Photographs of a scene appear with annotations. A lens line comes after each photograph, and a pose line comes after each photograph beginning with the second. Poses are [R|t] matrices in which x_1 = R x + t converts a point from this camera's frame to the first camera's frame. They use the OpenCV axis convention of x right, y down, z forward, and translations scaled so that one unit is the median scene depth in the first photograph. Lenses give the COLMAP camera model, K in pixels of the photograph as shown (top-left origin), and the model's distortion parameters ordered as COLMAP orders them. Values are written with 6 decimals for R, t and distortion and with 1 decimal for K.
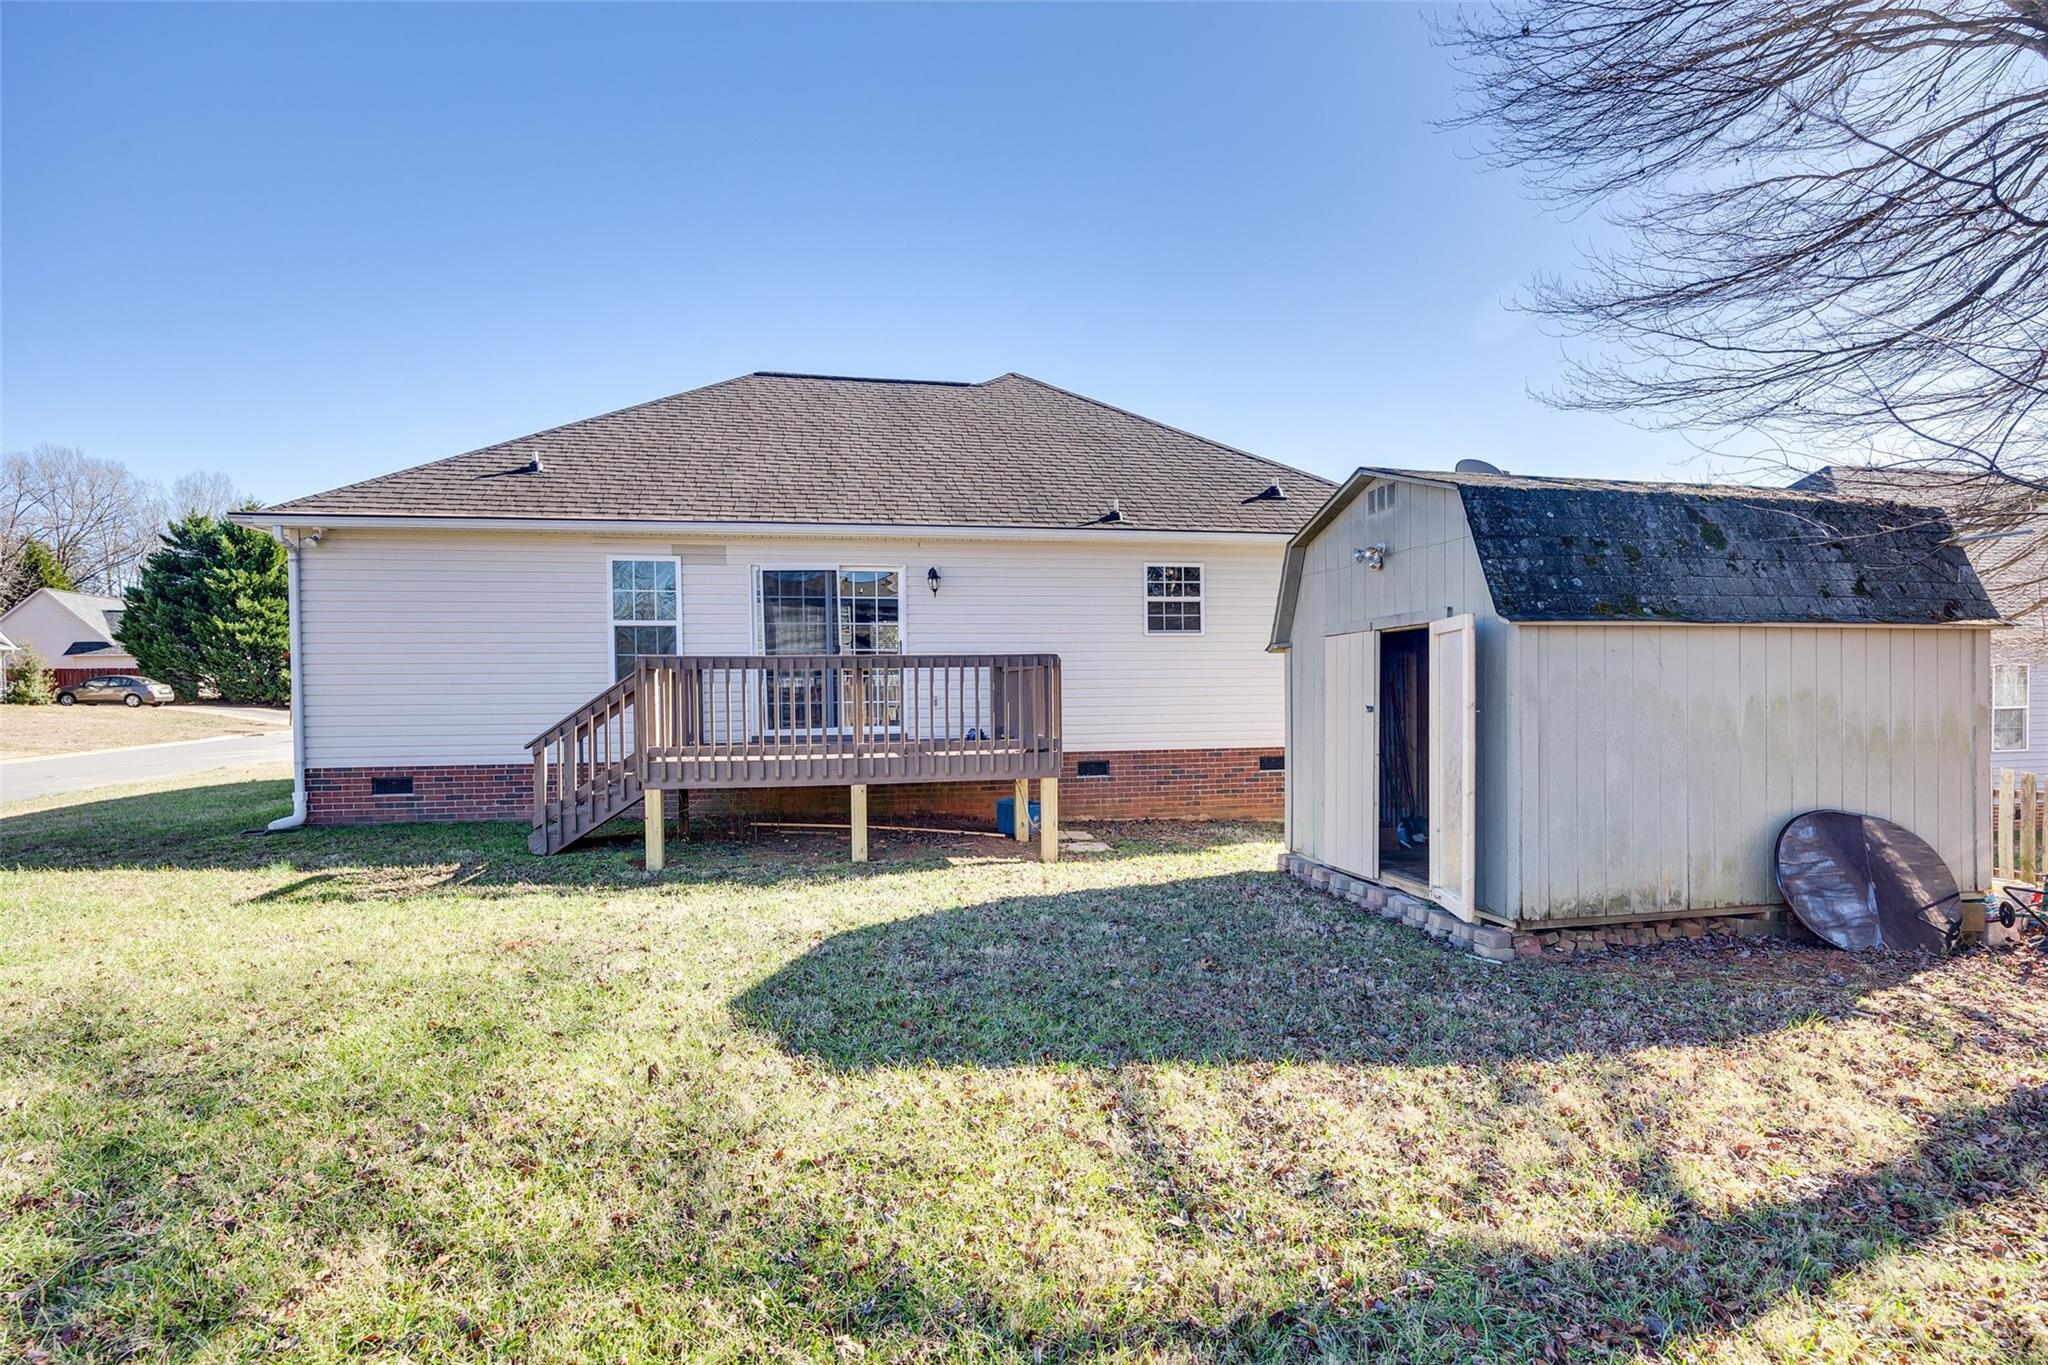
lens RADIAL K [[828.5, 0, 1019.8], [0, 828.5, 681.0], [0, 0, 1]] dist [-0.001188, 0.000024]
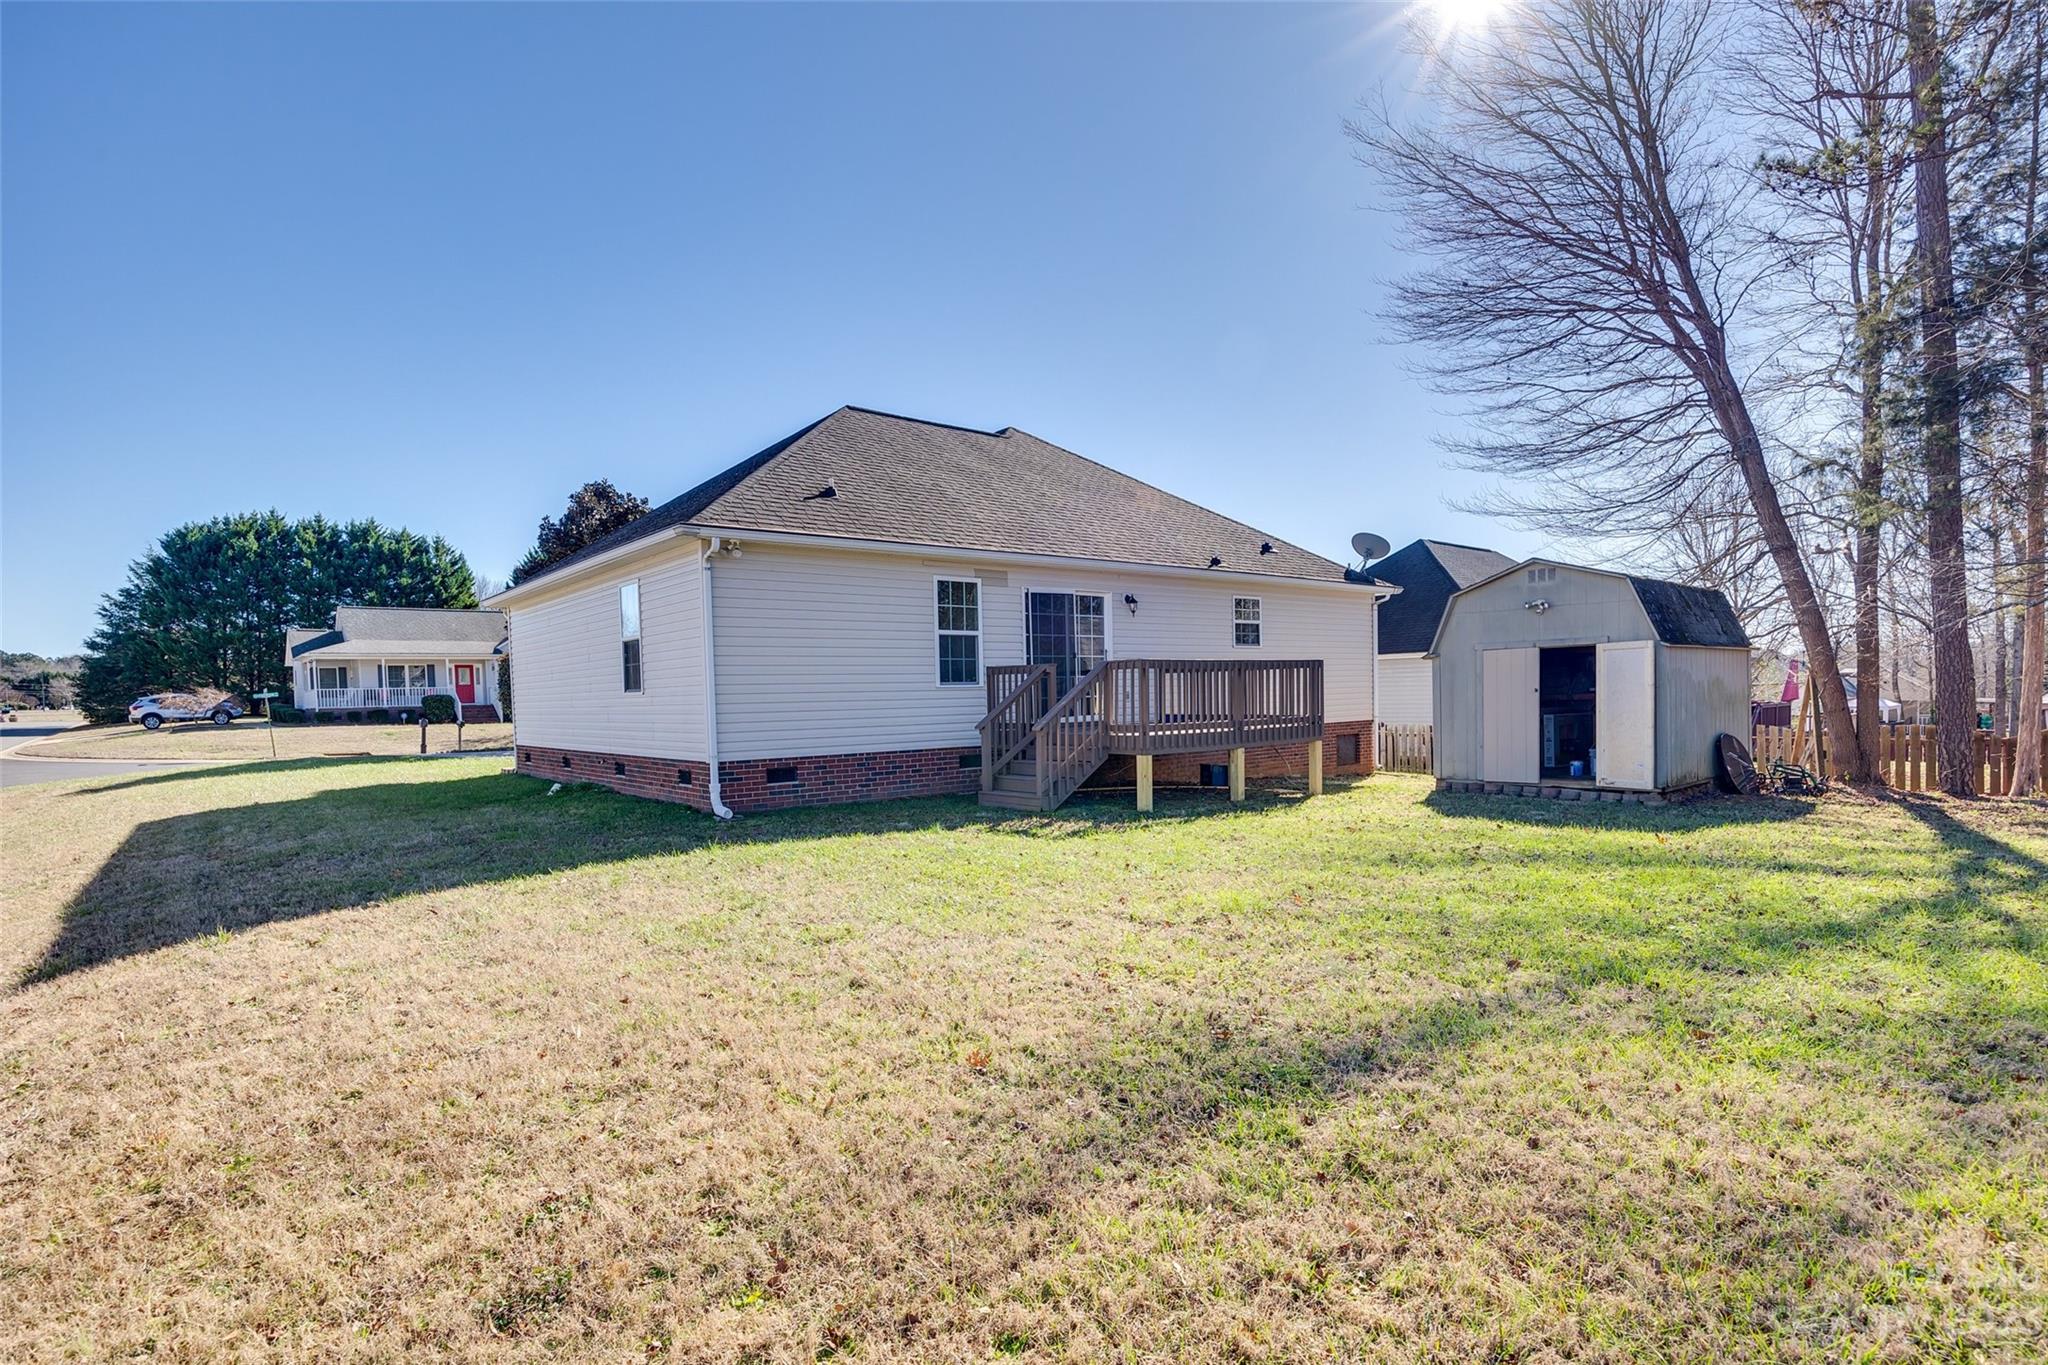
lens RADIAL K [[828.5, 0, 1019.8], [0, 828.5, 681.0], [0, 0, 1]] dist [-0.001188, 0.000024]
pose [[0.918881, -0.003493, 0.394519, -0.896036], [0.009203, 0.999879, -0.012581, 0.017353], [-0.394427, 0.015191, 0.918802, -0.149079]]
